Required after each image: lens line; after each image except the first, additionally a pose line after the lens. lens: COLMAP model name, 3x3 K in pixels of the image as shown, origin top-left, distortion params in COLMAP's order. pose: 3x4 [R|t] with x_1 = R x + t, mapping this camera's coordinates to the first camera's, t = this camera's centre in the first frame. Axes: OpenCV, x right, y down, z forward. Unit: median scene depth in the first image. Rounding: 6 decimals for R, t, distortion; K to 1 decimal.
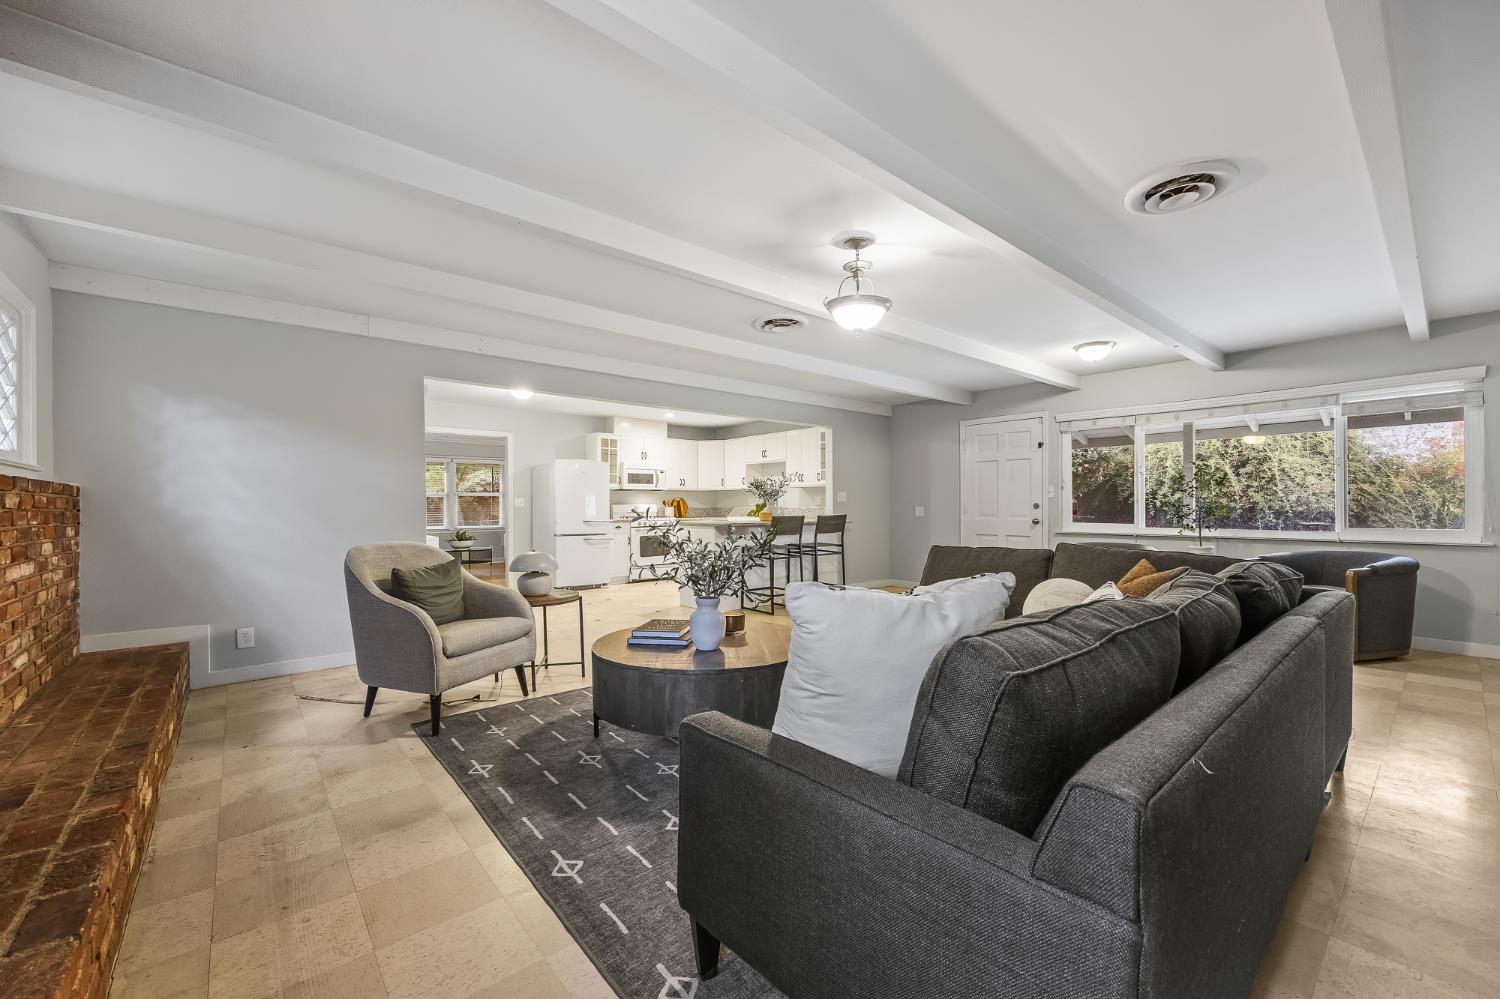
lens RADIAL K [[606.2, 0, 755.9], [0, 606.2, 505.2], [0, 0, 1]] dist [-0.002187, 0.000271]
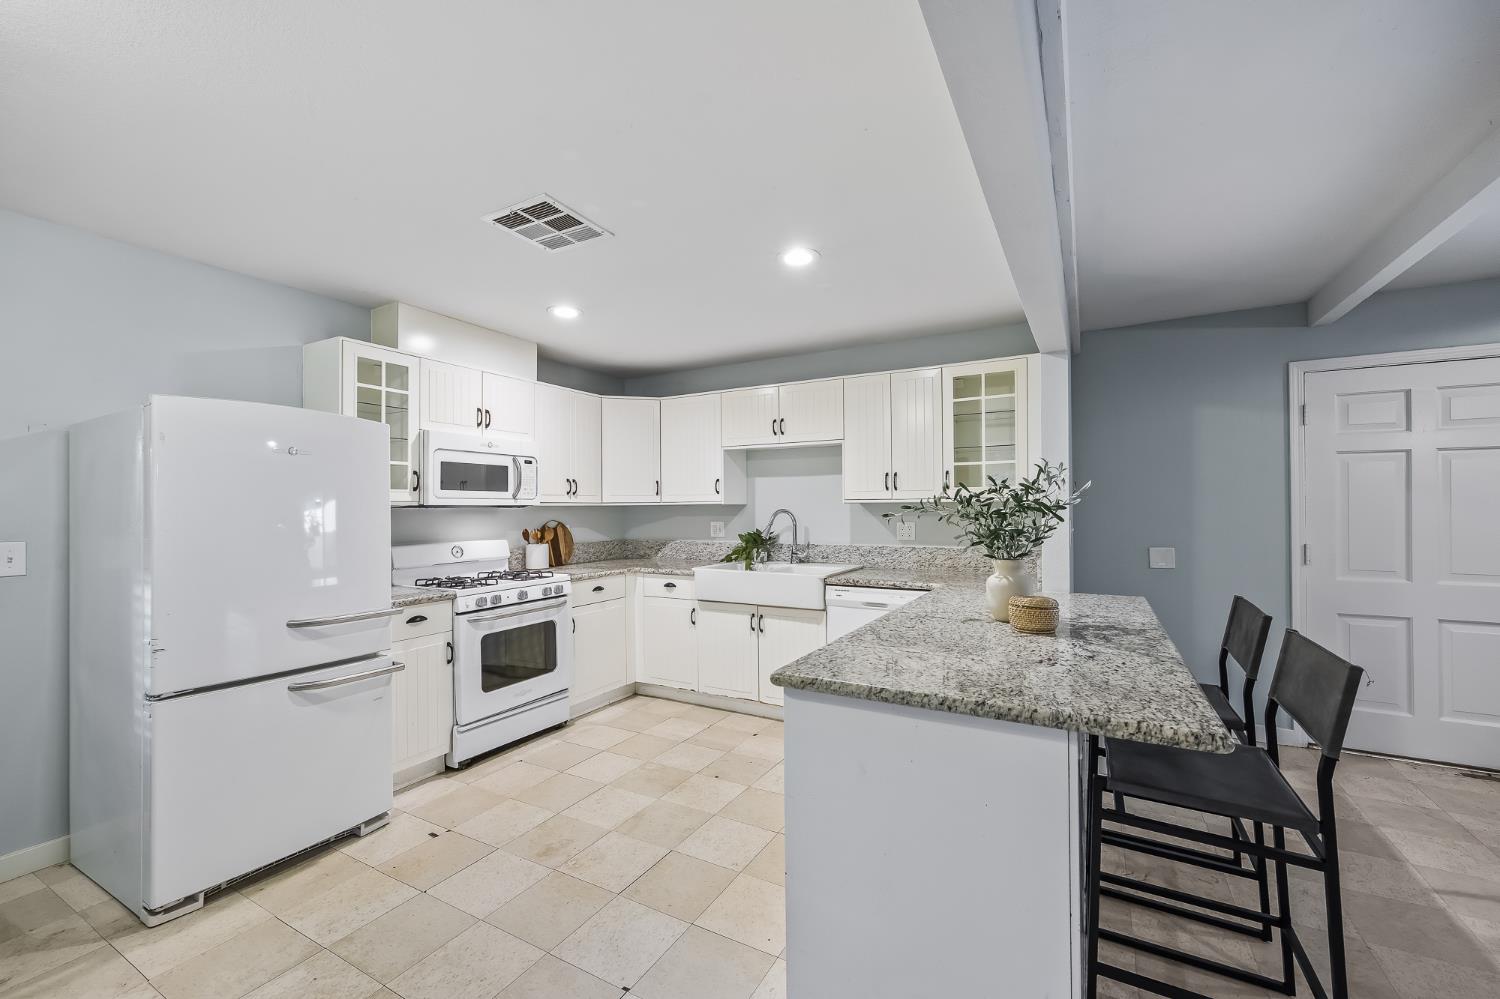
lens RADIAL K [[606.2, 0, 755.9], [0, 606.2, 505.2], [0, 0, 1]] dist [-0.002187, 0.000271]
pose [[0.936190, 0.000487, 0.351494, -0.165047], [0.000936, 0.999992, -0.003880, -0.025404], [-0.351494, 0.003961, 0.936182, 0.603016]]
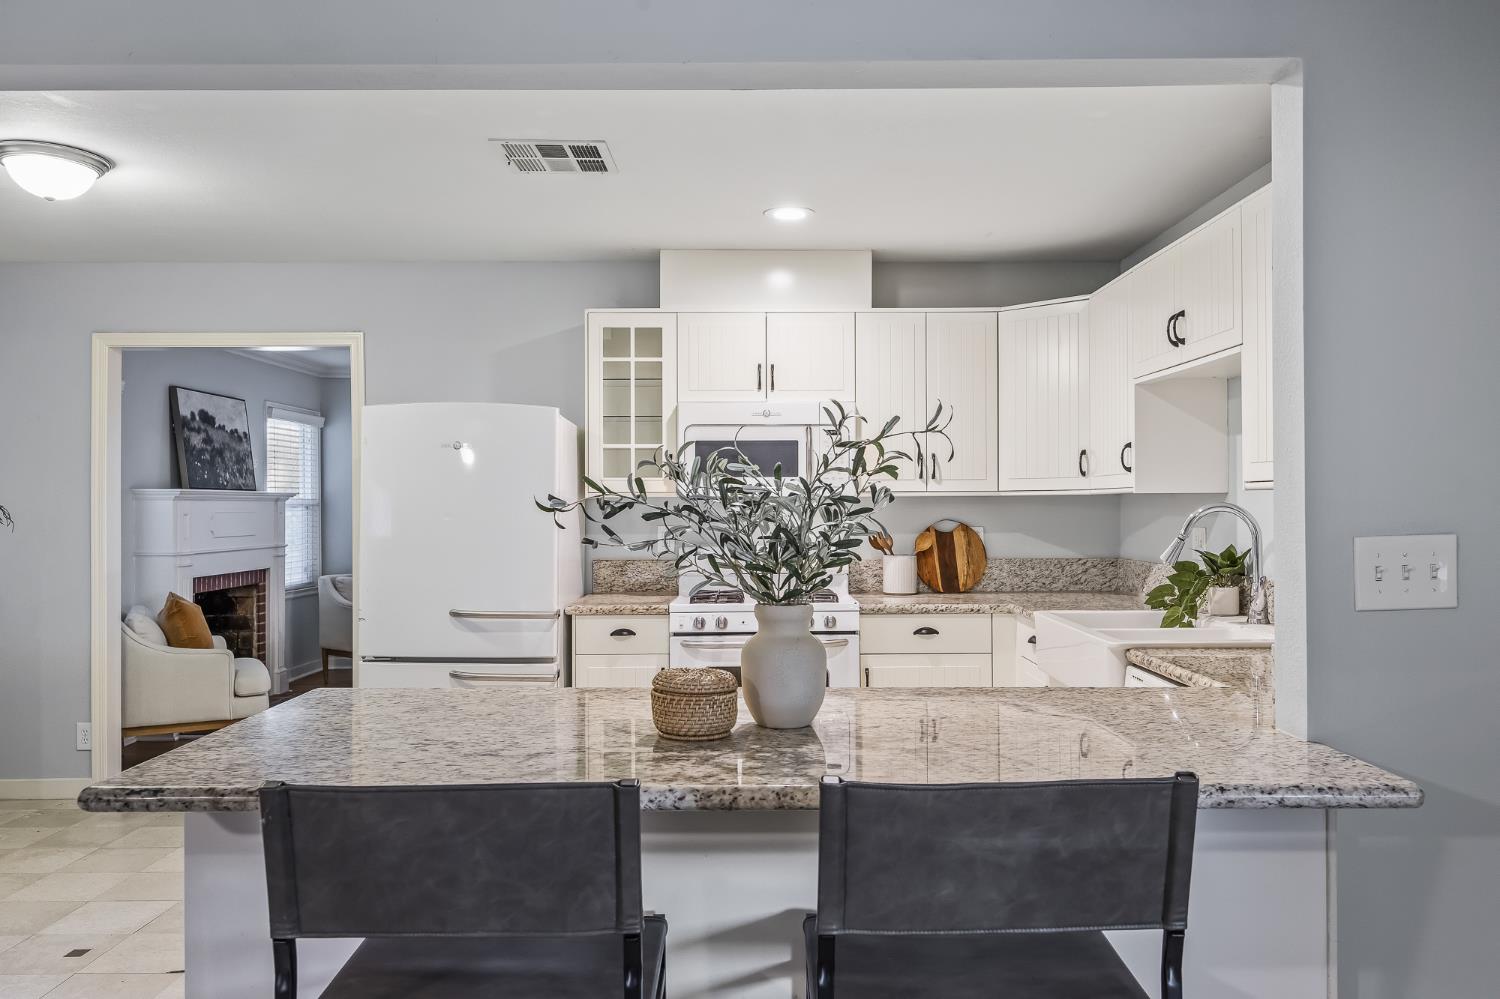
lens RADIAL K [[1215.8, 0, 750.0], [0, 1215.8, 499.5], [0, 0, 1]] dist [-0.003712, -0.000601]
pose [[0.766240, 0.005443, -0.642531, 0.181104], [0.000437, 0.999959, 0.008992, -0.030991], [0.642554, -0.007171, 0.766207, 0.586493]]
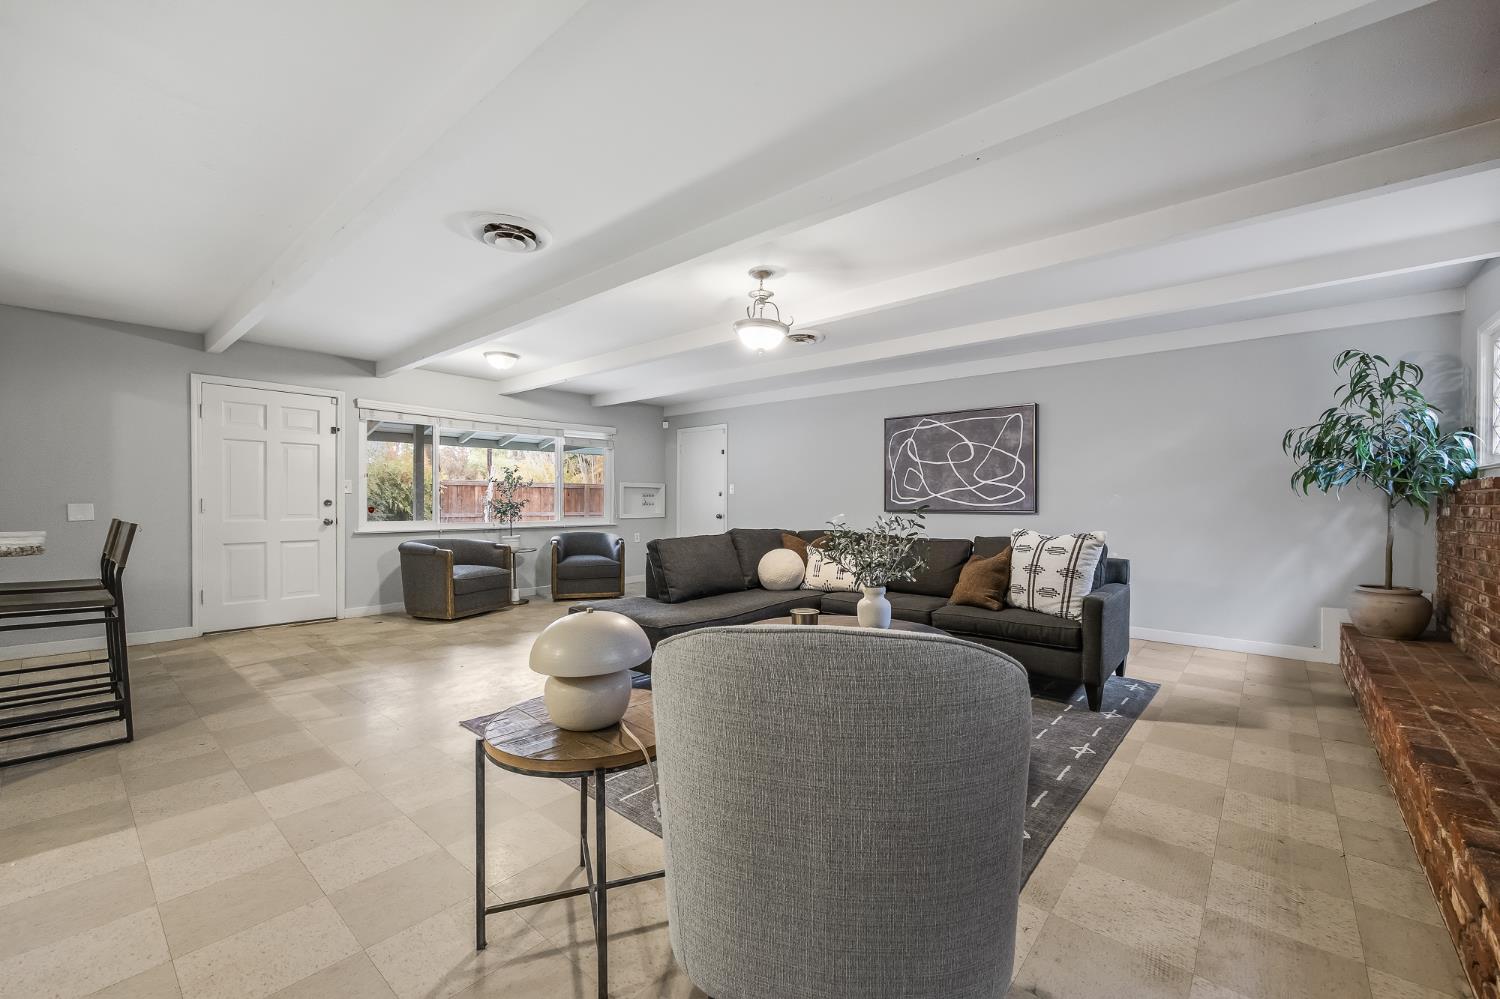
lens RADIAL K [[606.2, 0, 755.9], [0, 606.2, 505.2], [0, 0, 1]] dist [-0.002187, 0.000271]
pose [[-0.155561, 0.000107, 0.987826, -0.340575], [-0.003370, 0.999994, -0.000639, 0.002417], [-0.987820, -0.003428, -0.155560, 0.419332]]
